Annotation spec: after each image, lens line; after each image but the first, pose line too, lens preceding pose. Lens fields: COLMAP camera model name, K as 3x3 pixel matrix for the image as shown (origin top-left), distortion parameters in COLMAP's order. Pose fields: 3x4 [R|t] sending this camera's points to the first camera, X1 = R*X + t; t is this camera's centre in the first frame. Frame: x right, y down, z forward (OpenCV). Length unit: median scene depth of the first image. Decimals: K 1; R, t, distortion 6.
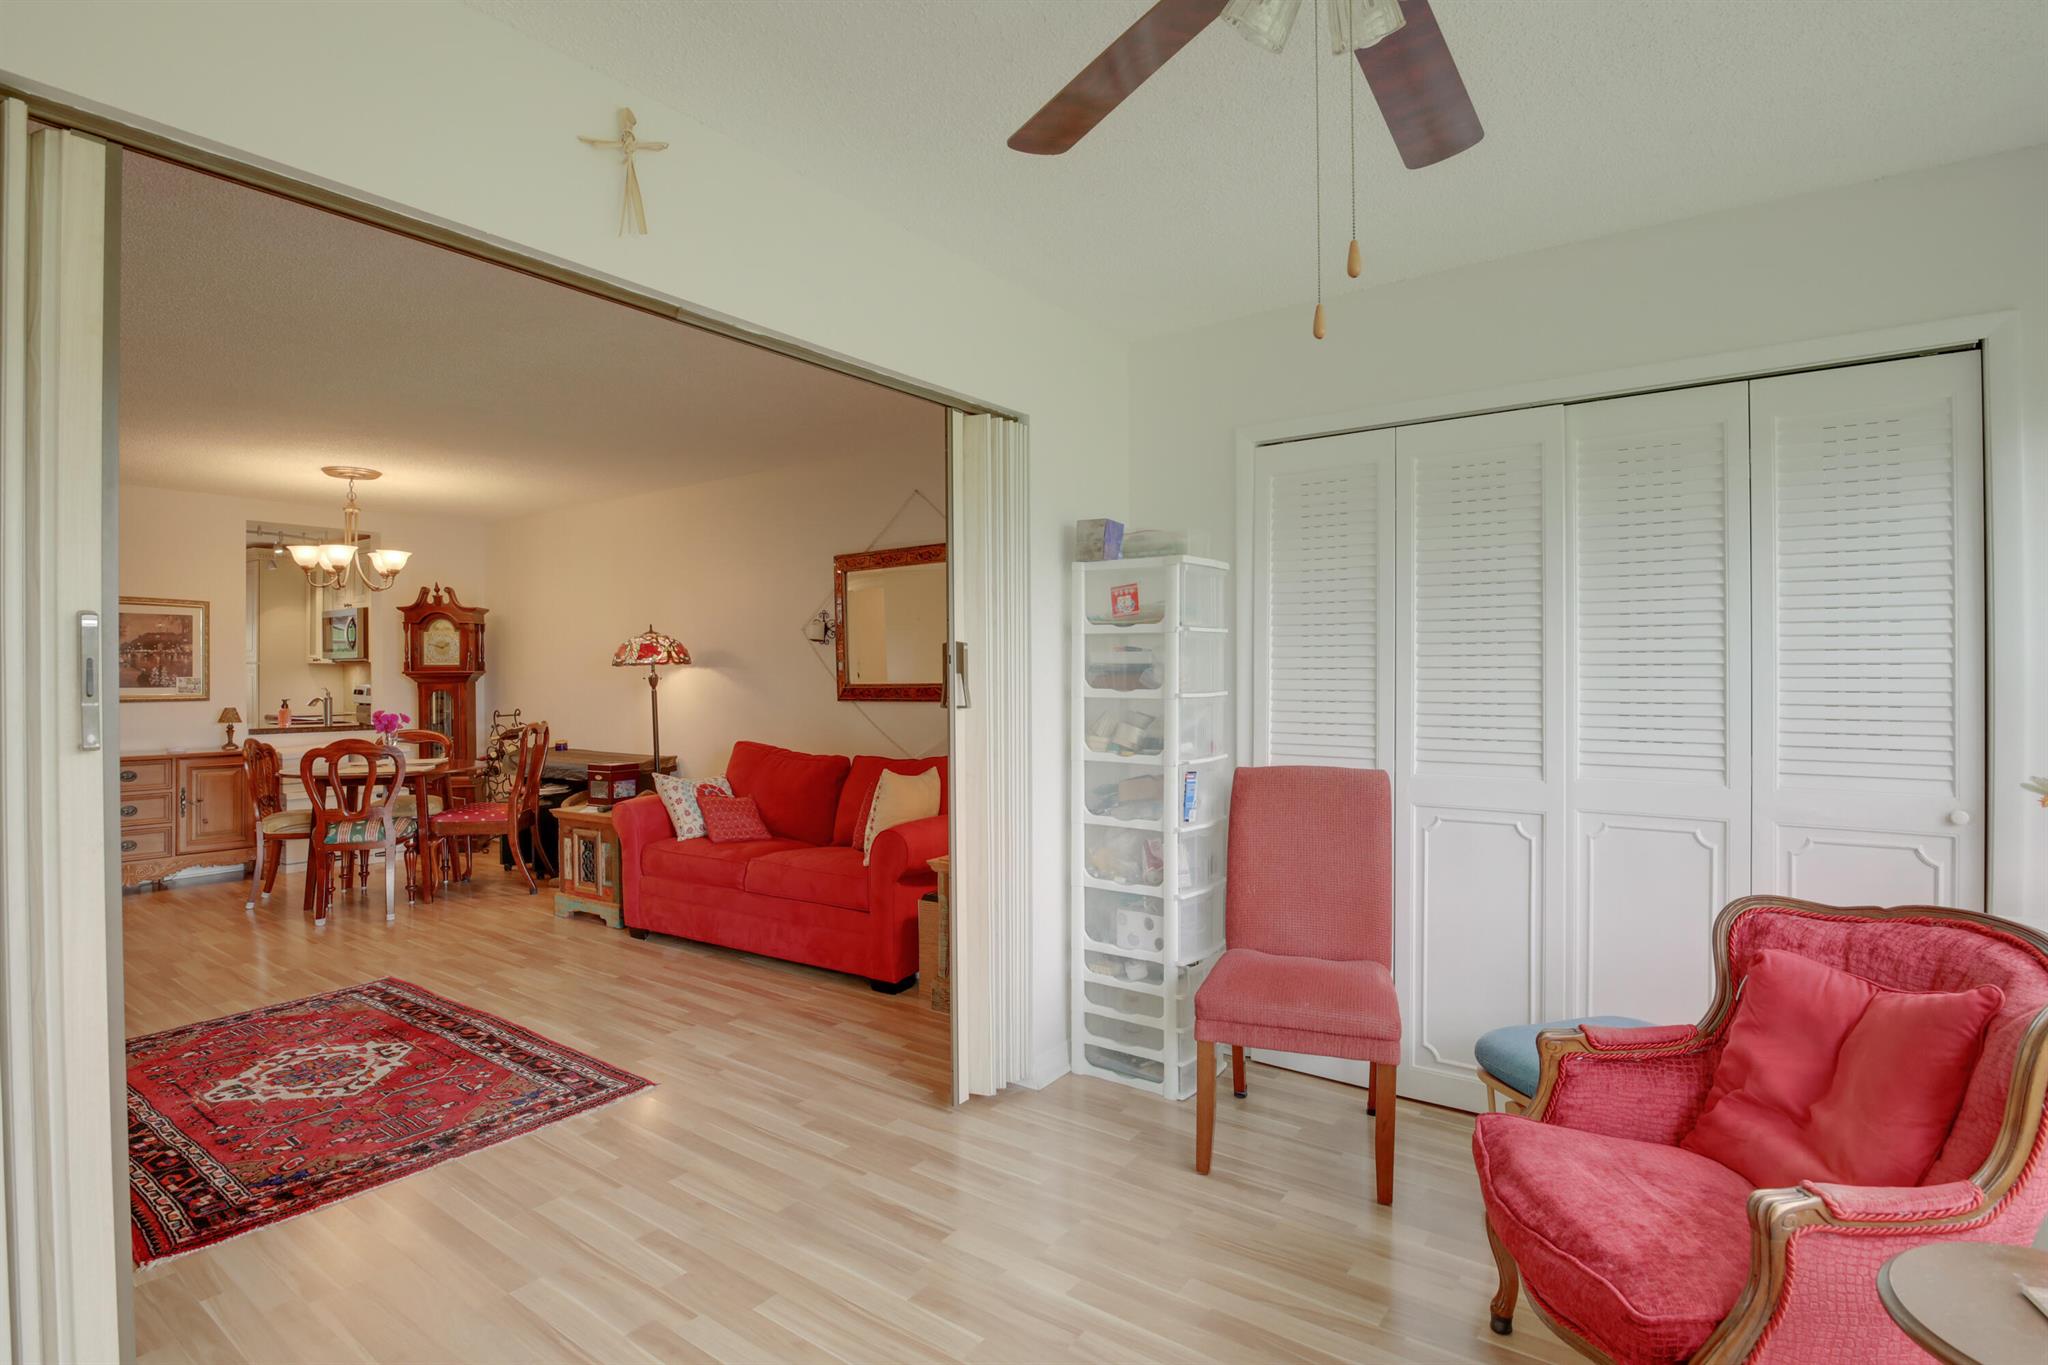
lens RADIAL K [[1005.1, 0, 1013.4], [0, 1005.1, 658.9], [0, 0, 1]] dist [-0.028402, -0.001079]
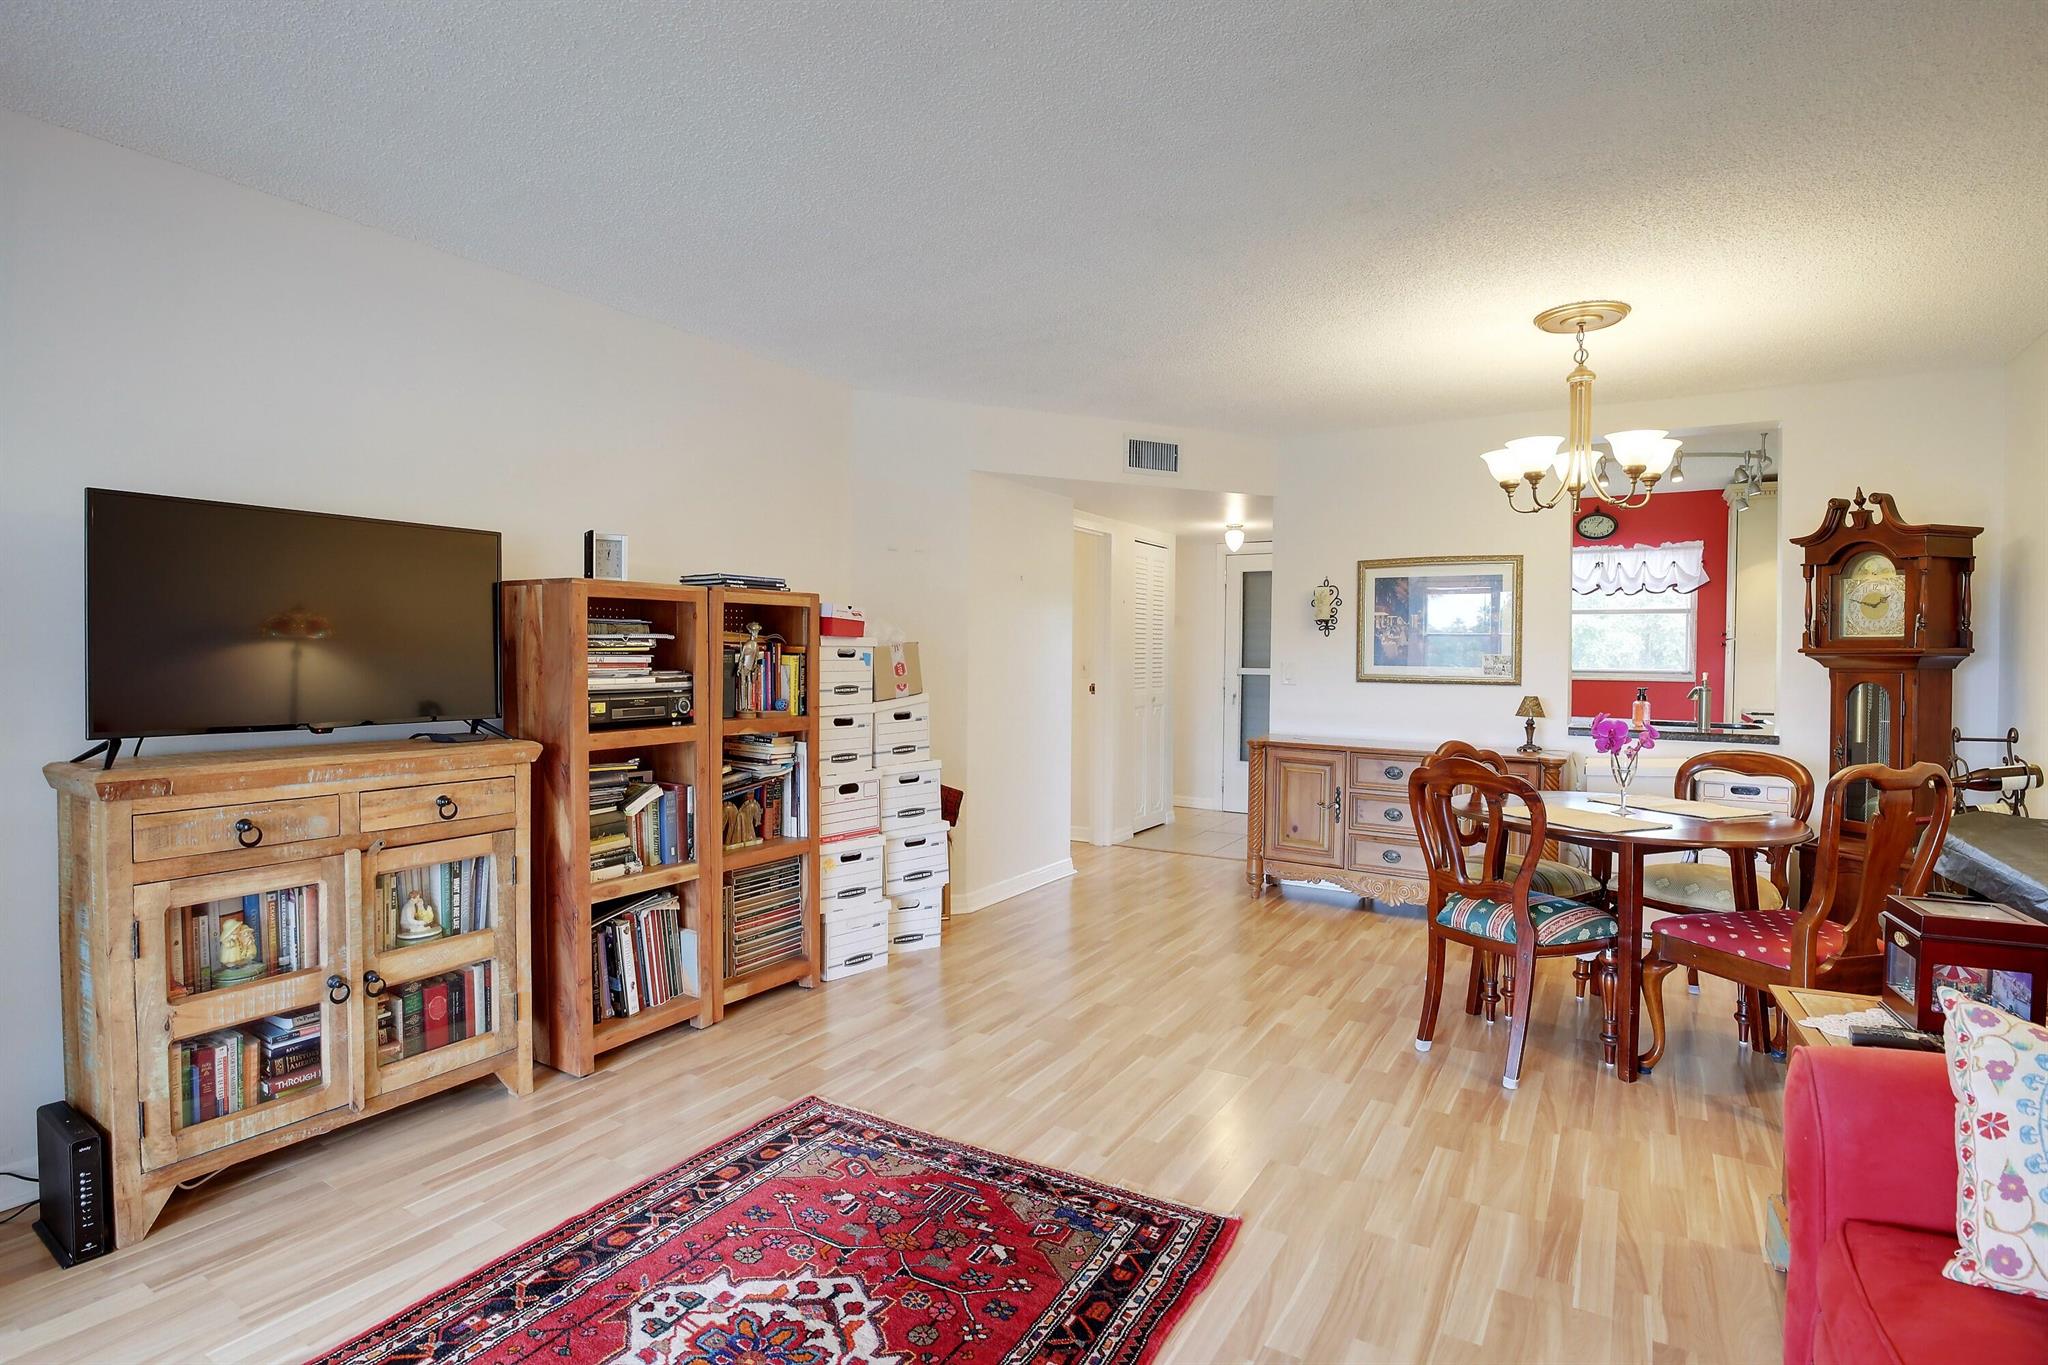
lens RADIAL K [[1005.1, 0, 1007.2], [0, 1005.1, 674.0], [0, 0, 1]] dist [-0.028402, -0.001079]
pose [[0.073219, 0.026785, -0.996956, -0.084512], [0.007050, 0.999600, 0.027374, 0.010692], [0.997291, -0.009033, 0.073001, 0.610005]]
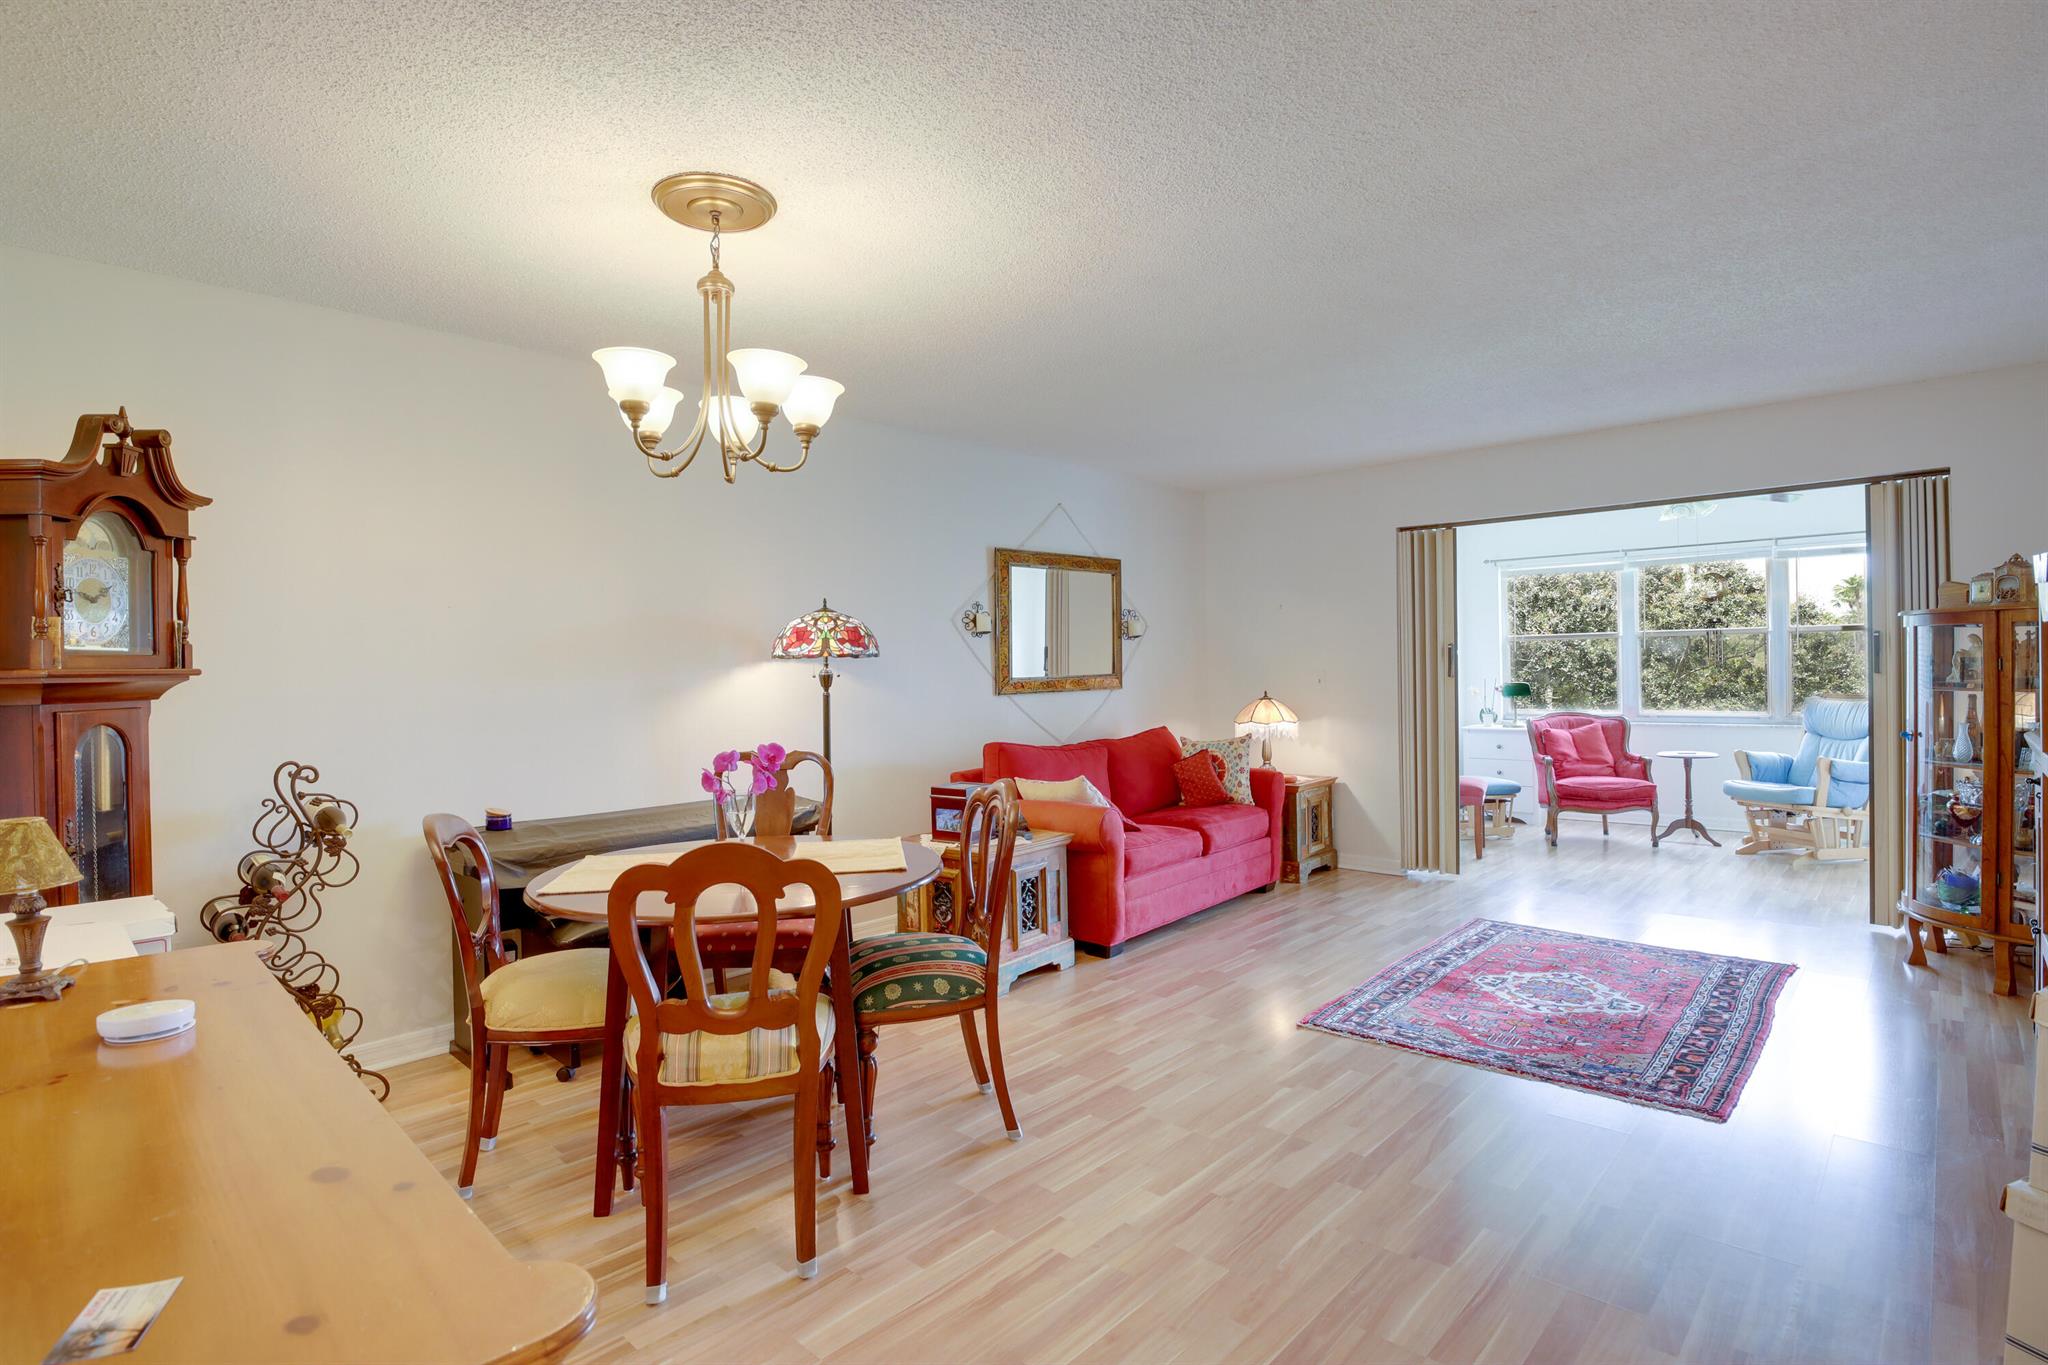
lens RADIAL K [[986.7, 0, 1010.6], [0, 986.7, 668.1], [0, 0, 1]] dist [-0.024861, -0.001371]
pose [[0.130512, 0.004304, 0.991437, -1.072821], [0.005215, 0.999974, -0.005027, 0.018842], [-0.991433, 0.005826, 0.130486, 0.820342]]
